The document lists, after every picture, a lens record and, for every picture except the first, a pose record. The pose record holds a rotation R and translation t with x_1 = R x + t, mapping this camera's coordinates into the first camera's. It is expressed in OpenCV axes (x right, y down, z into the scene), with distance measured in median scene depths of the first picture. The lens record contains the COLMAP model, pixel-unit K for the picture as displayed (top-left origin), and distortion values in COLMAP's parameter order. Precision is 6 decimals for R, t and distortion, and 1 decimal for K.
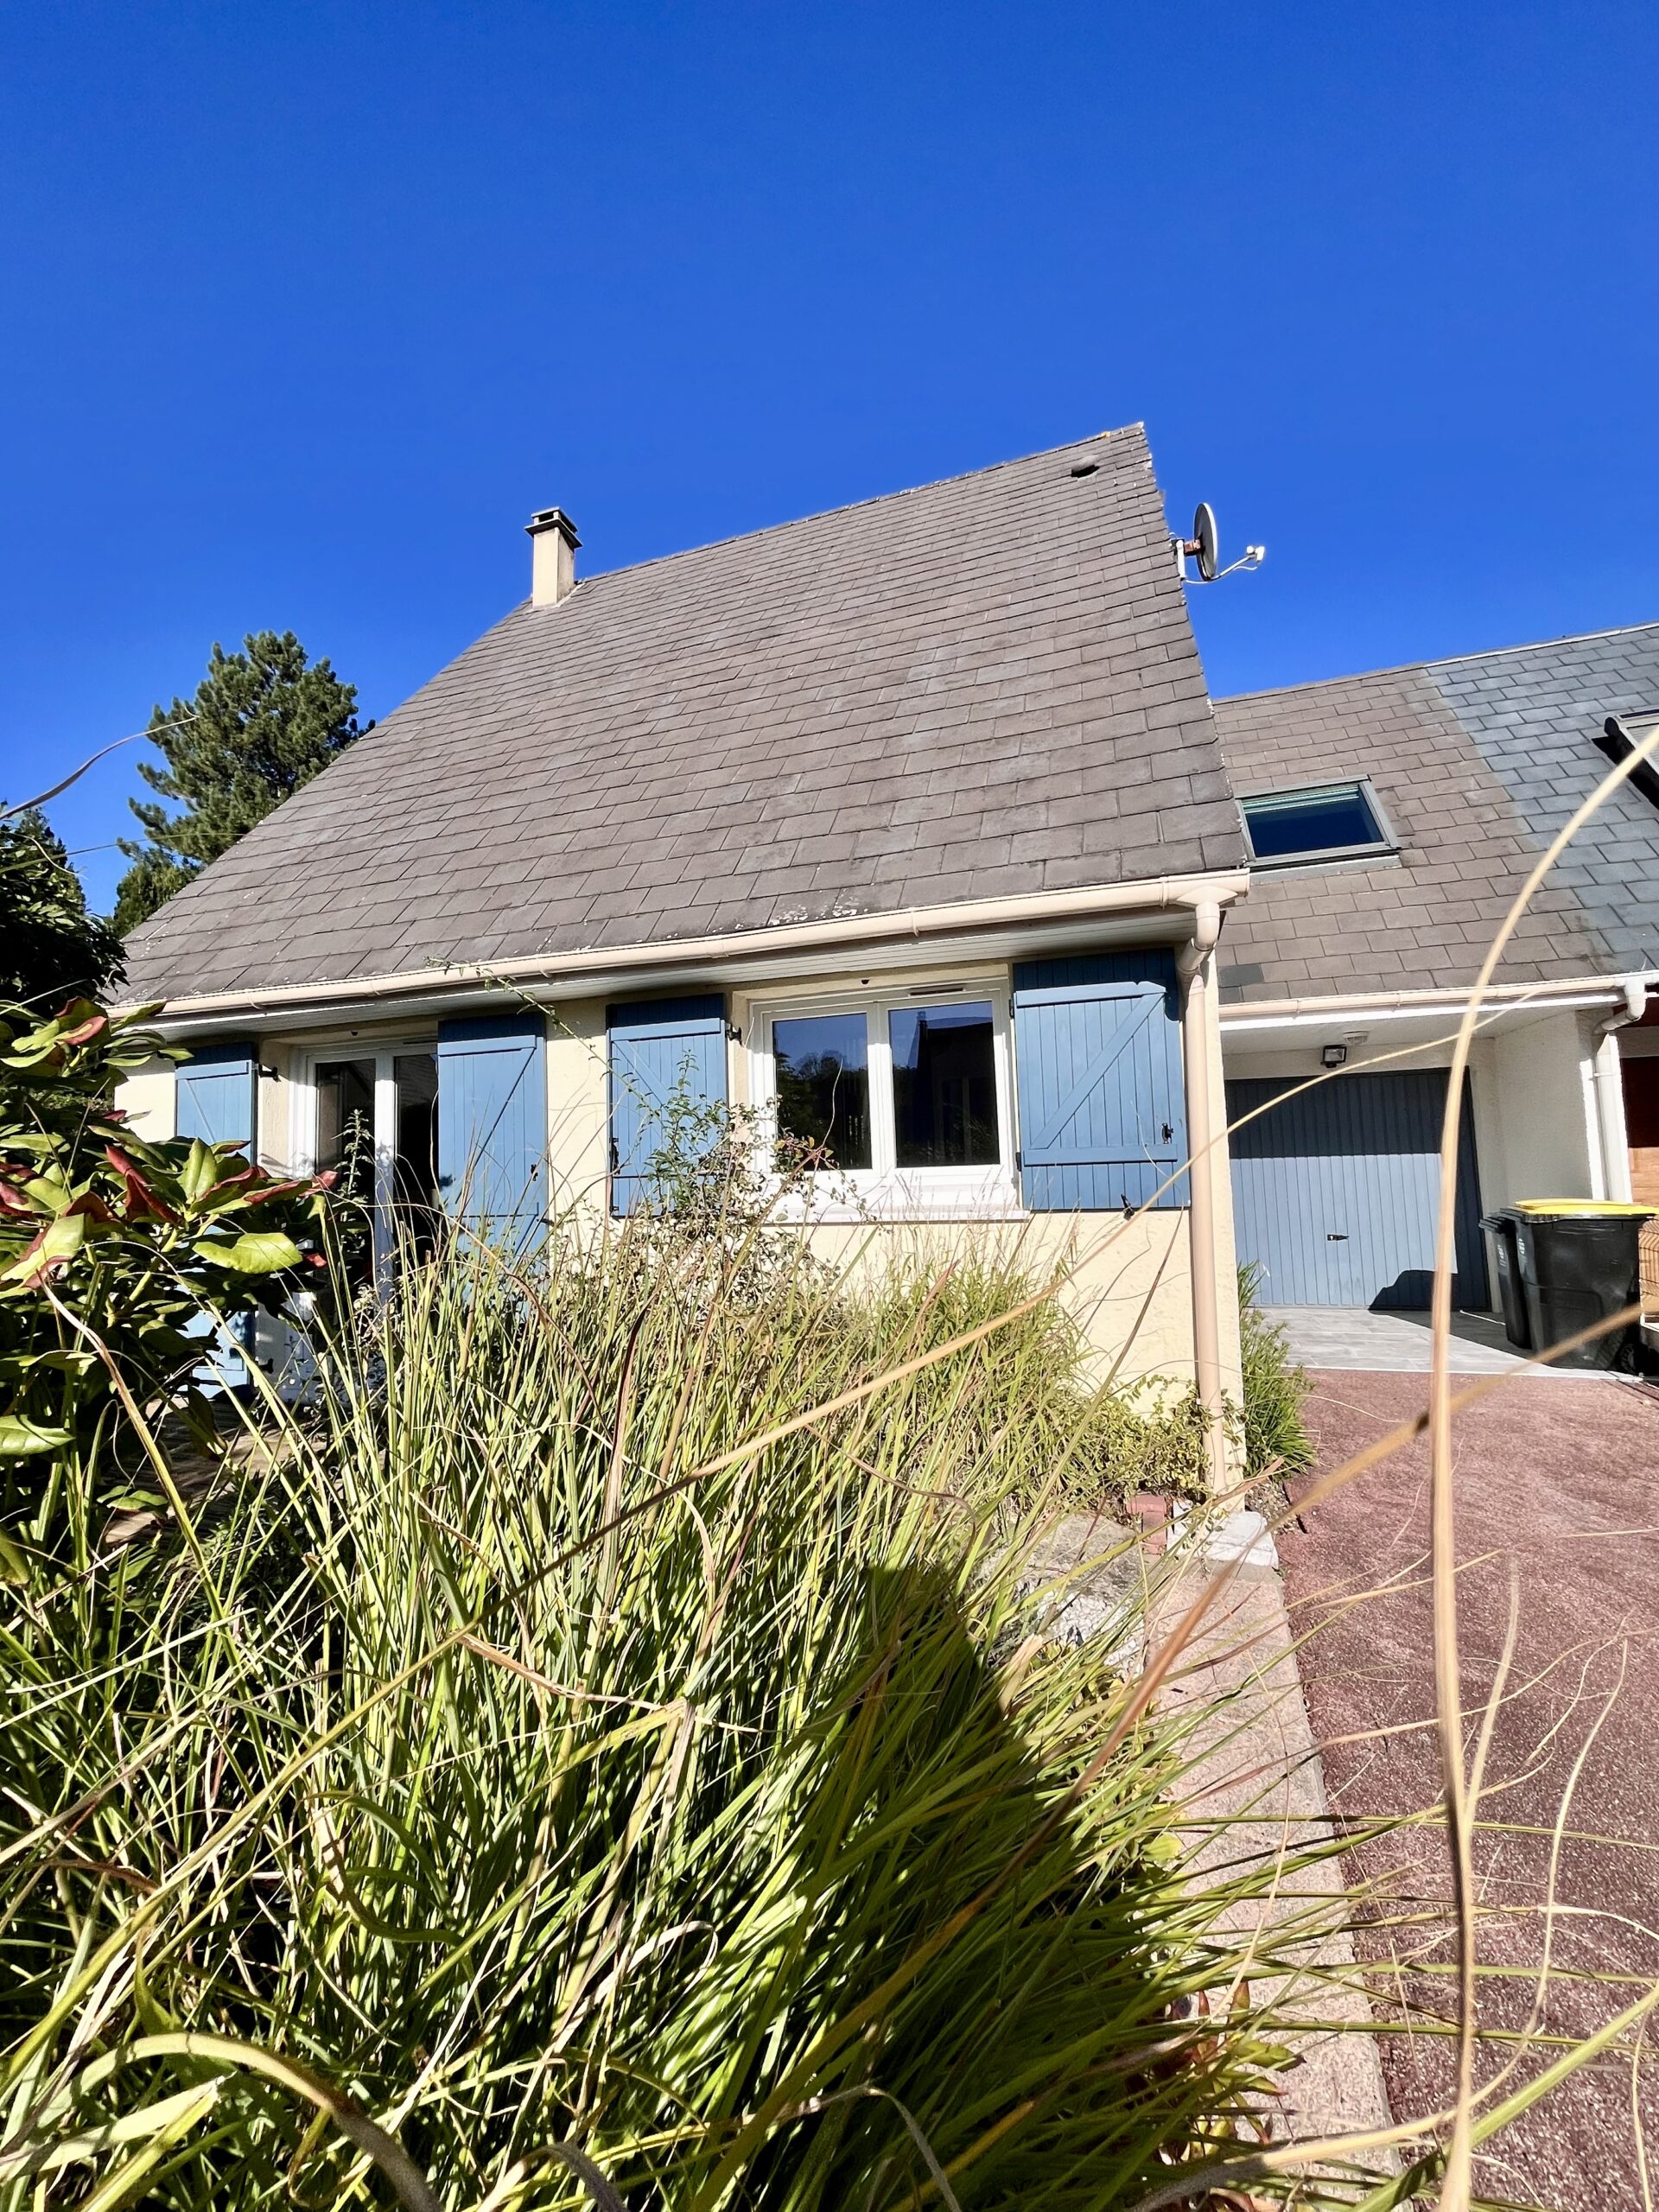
lens RADIAL K [[891.0, 0, 830.4], [0, 891.0, 1099.9], [0, 0, 1]] dist [-0.010575, -0.000132]
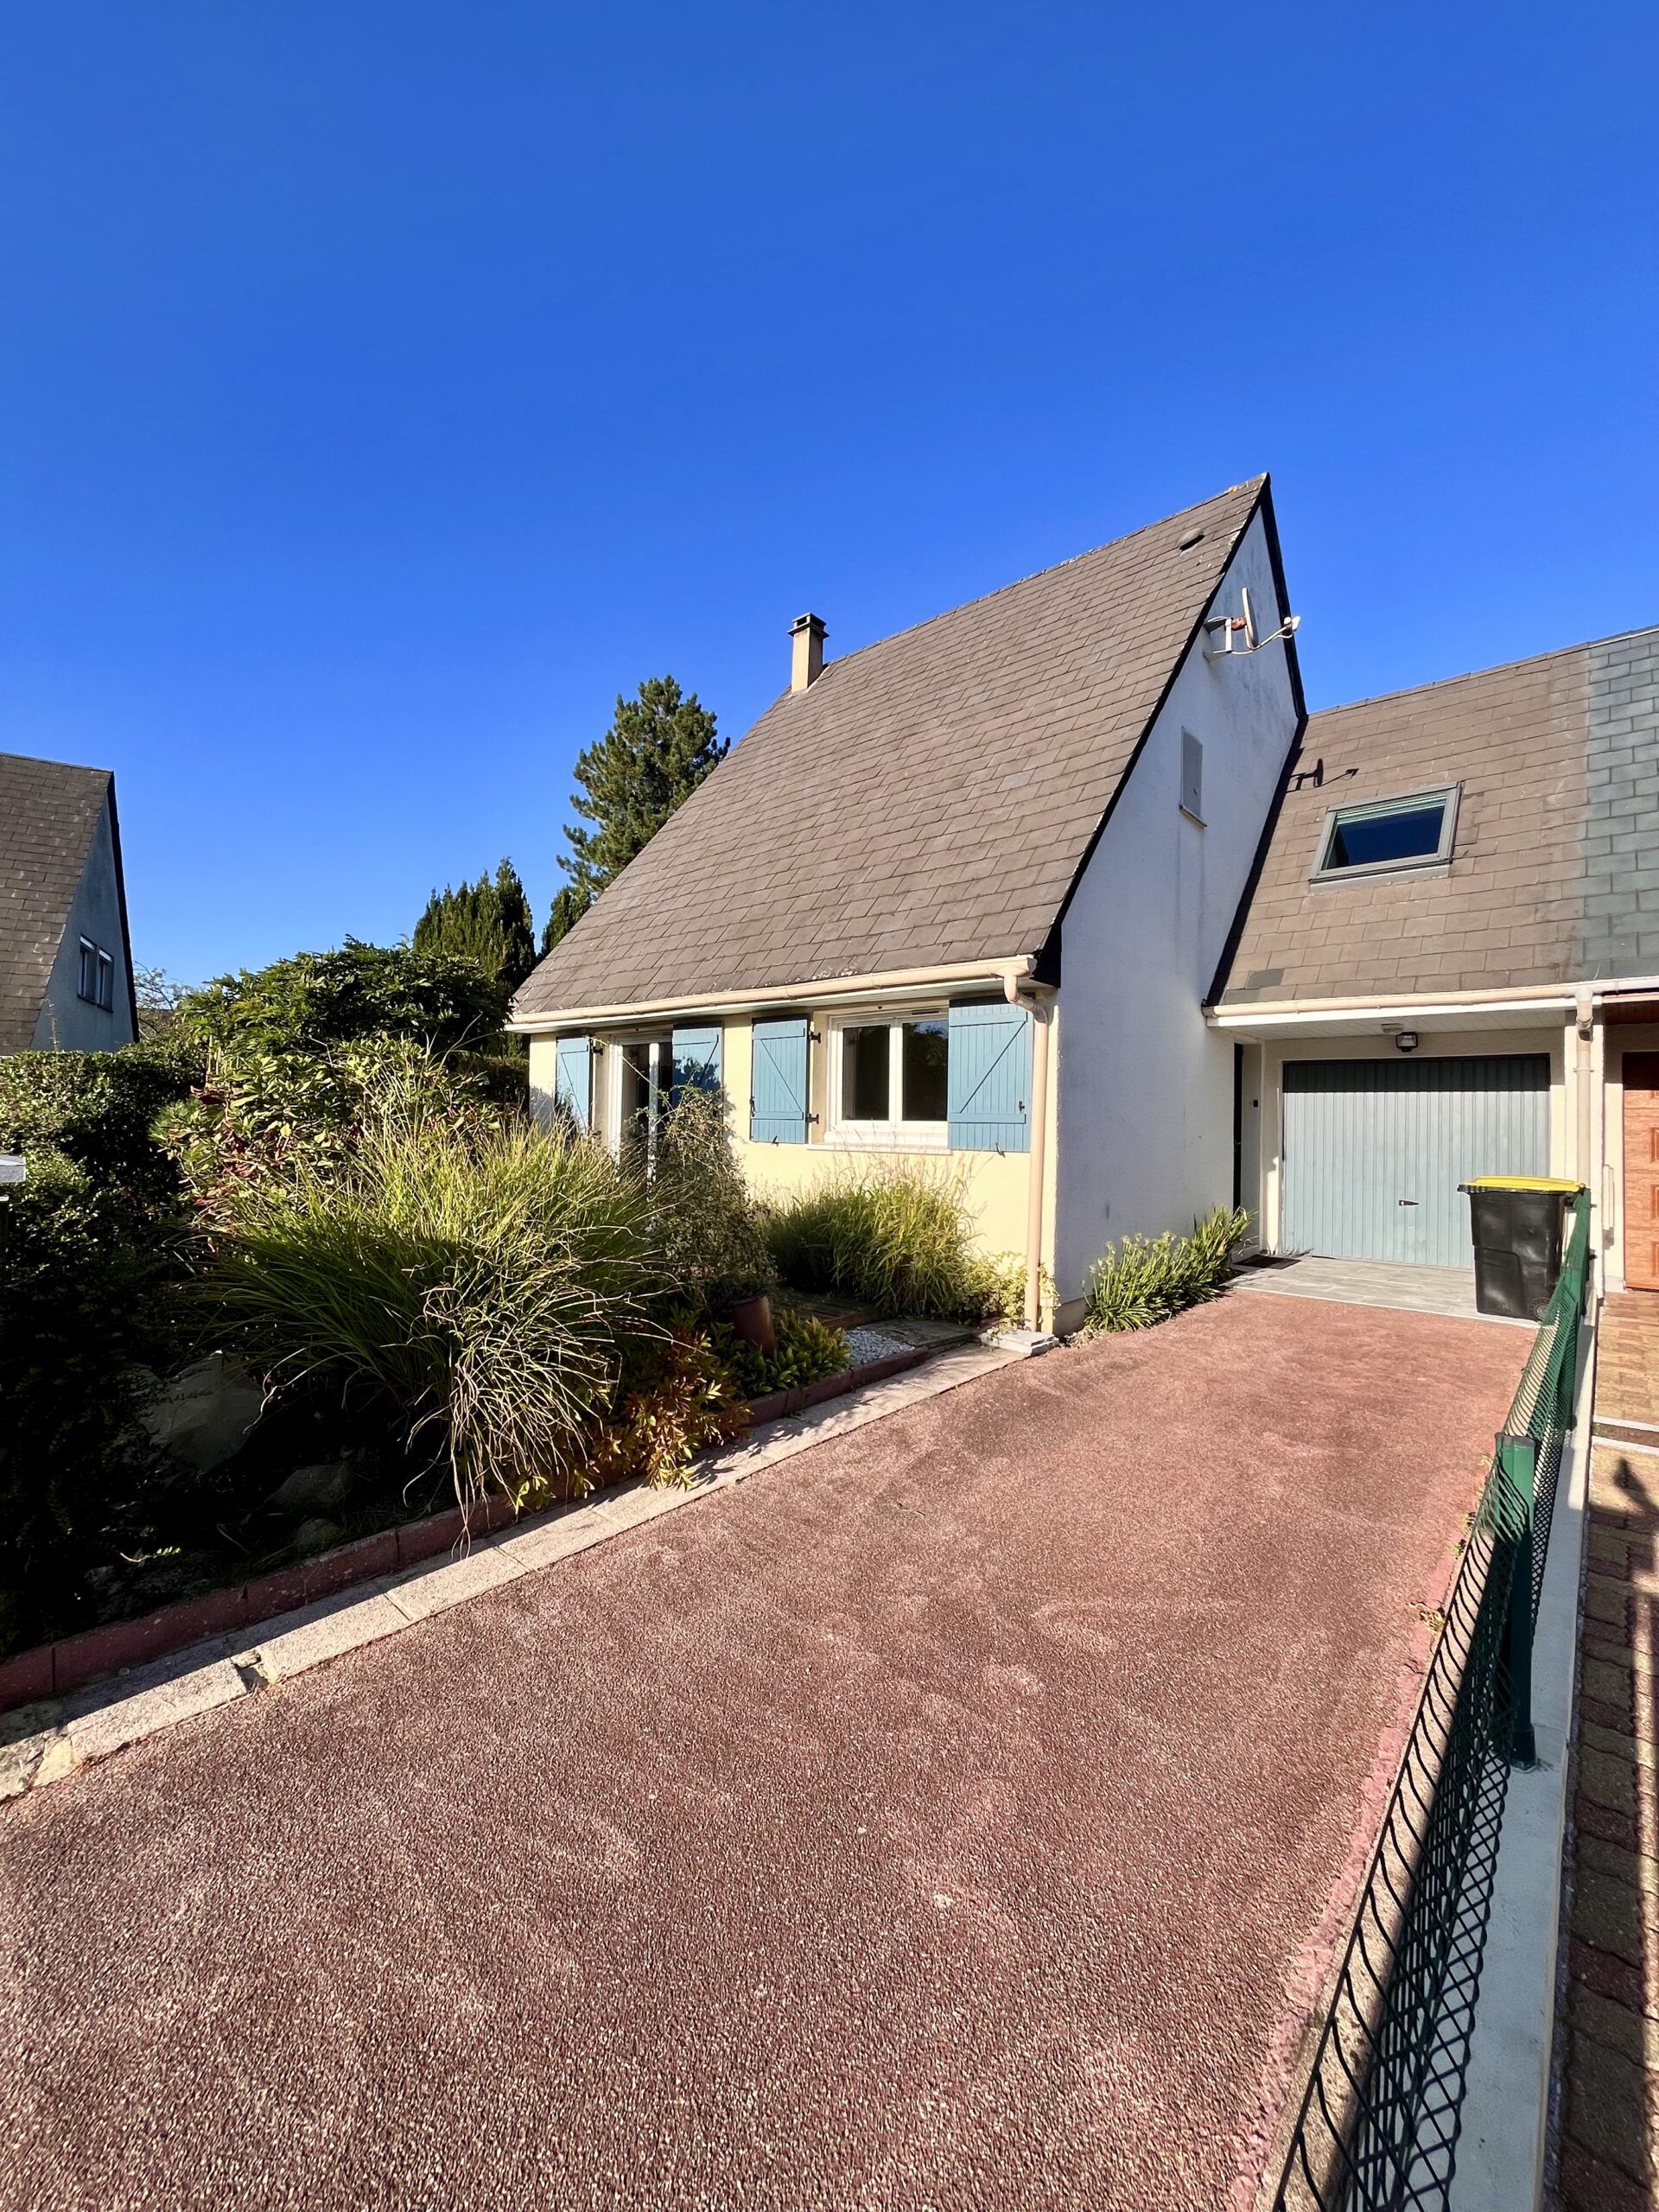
lens RADIAL K [[891.0, 0, 828.4], [0, 891.0, 1107.2], [0, 0, 1]] dist [-0.010575, -0.000132]
pose [[0.921623, 0.040452, -0.385973, 0.254695], [-0.015309, 0.997568, 0.067996, -0.025134], [0.387785, -0.056758, 0.920001, -0.242962]]
